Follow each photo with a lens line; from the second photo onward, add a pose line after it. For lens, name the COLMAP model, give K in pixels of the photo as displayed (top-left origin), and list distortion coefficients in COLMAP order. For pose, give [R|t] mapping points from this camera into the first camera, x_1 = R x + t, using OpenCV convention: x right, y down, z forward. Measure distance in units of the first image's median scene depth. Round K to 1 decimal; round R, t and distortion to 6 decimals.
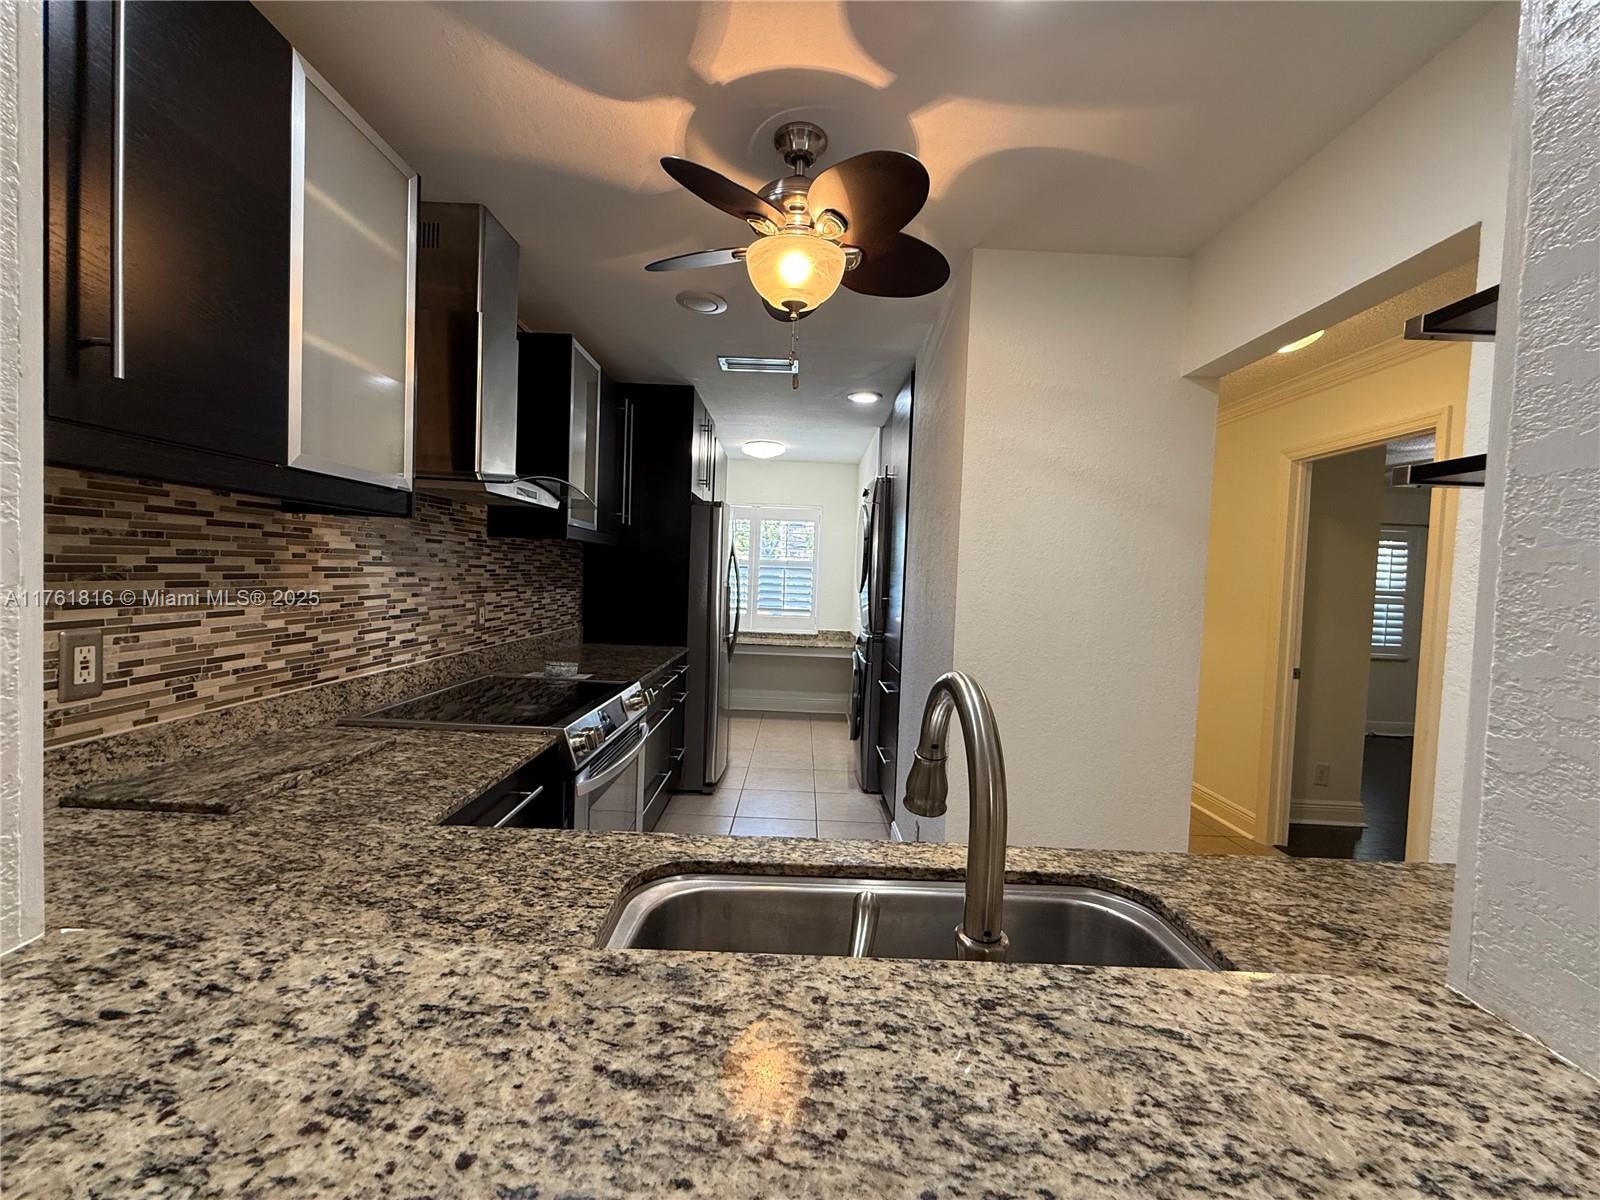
lens RADIAL K [[638.2, 0, 796.9], [0, 638.2, 598.5], [0, 0, 1]] dist [-0.001204, 0.000216]
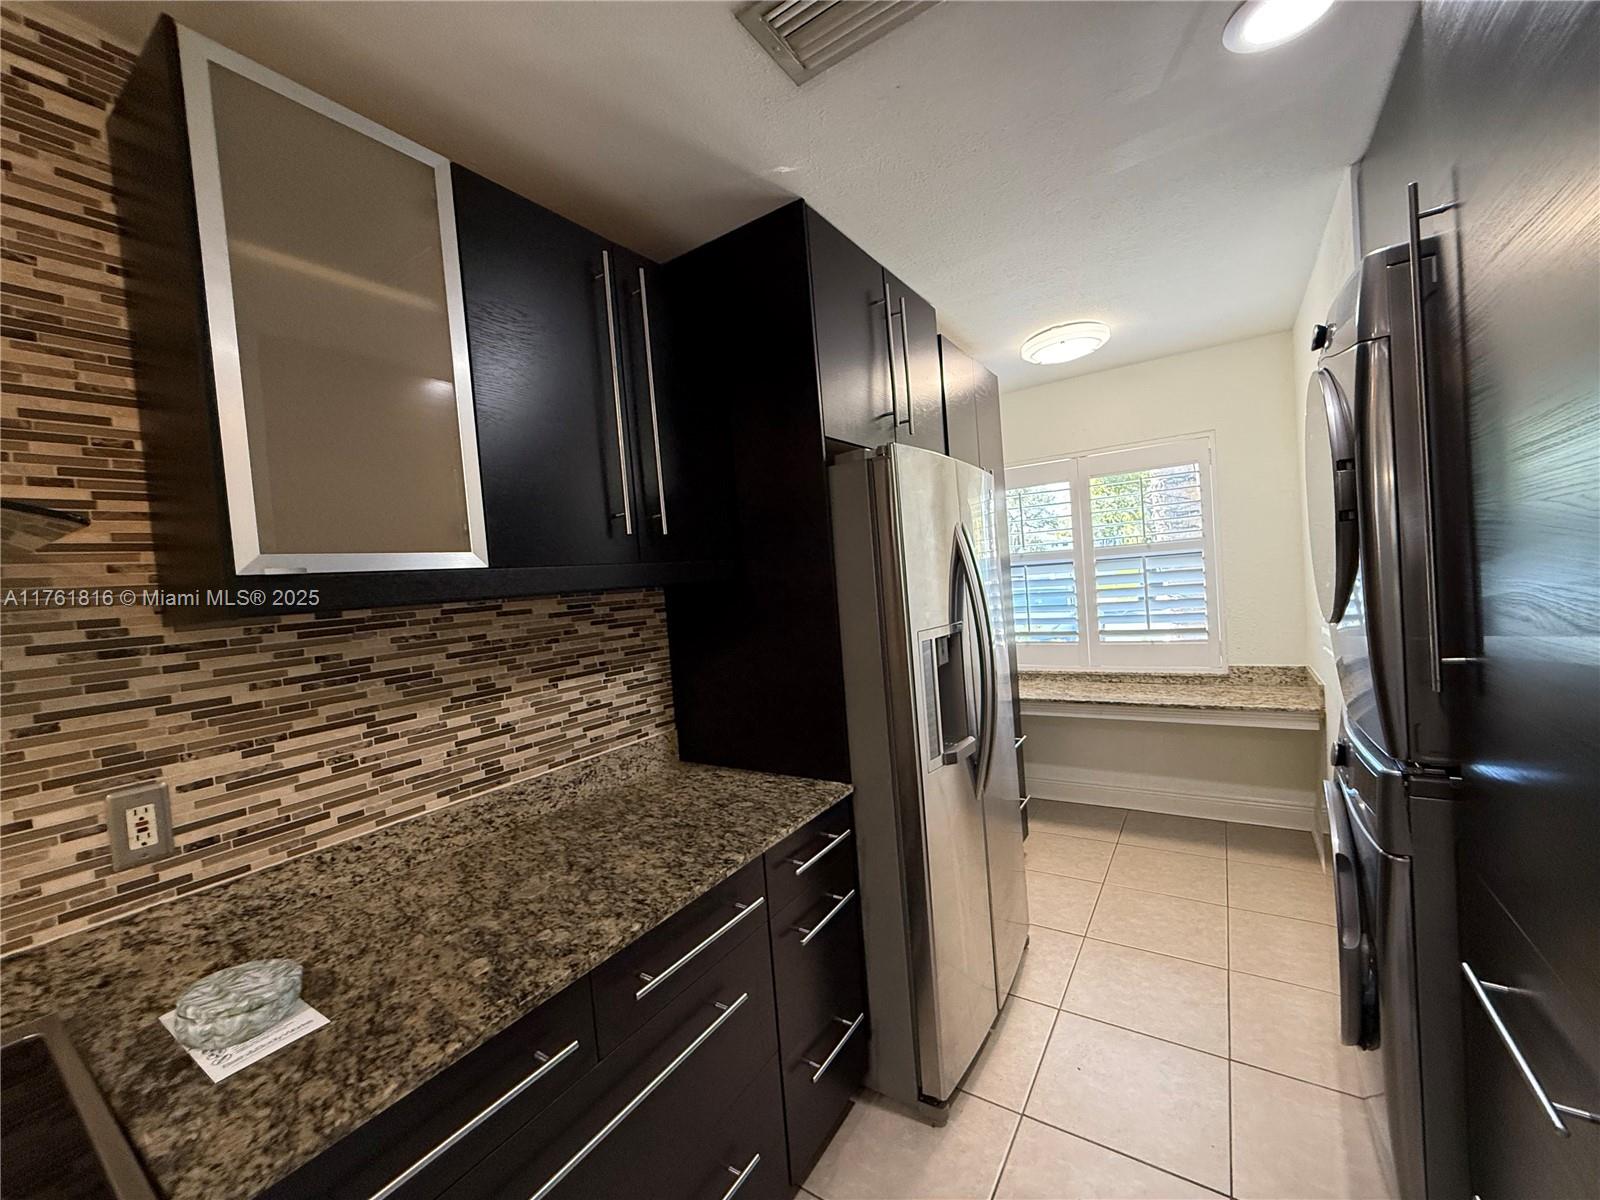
lens RADIAL K [[638.2, 0, 796.9], [0, 638.2, 598.5], [0, 0, 1]] dist [-0.001204, 0.000216]
pose [[0.828910, -0.084550, -0.552956, 0.151872], [0.090280, 0.995773, -0.016926, -0.133993], [0.552049, -0.035891, 0.833039, 1.664167]]
